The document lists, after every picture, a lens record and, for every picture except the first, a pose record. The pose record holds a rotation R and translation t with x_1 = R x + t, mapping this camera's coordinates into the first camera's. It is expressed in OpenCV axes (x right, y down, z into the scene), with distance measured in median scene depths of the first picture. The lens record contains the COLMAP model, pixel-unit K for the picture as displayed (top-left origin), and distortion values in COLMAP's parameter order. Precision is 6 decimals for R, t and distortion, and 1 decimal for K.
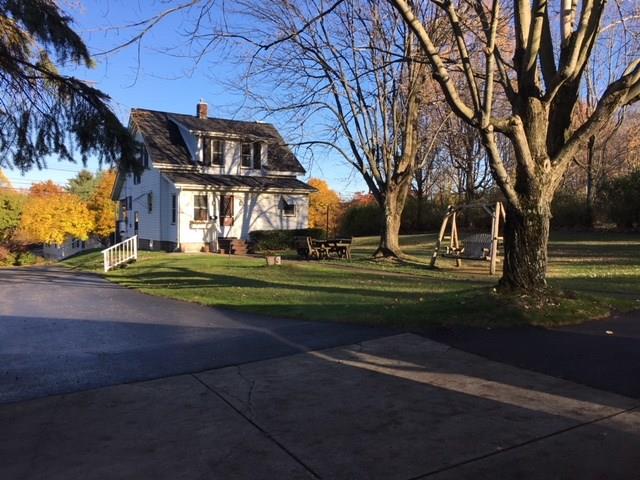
lens RADIAL K [[541.2, 0, 323.1], [0, 541.2, 244.5], [0, 0, 1]] dist [0.043977, -0.004673]
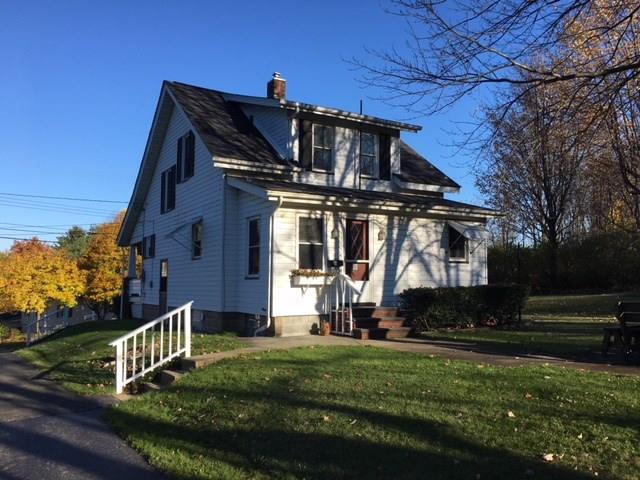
lens RADIAL K [[541.2, 0, 320.8], [0, 541.2, 234.5], [0, 0, 1]] dist [0.043977, -0.004673]
pose [[0.999853, -0.011407, 0.012816, -0.211659], [0.012978, 0.991417, -0.130095, -0.010898], [-0.011222, 0.130243, 0.991419, 0.485309]]
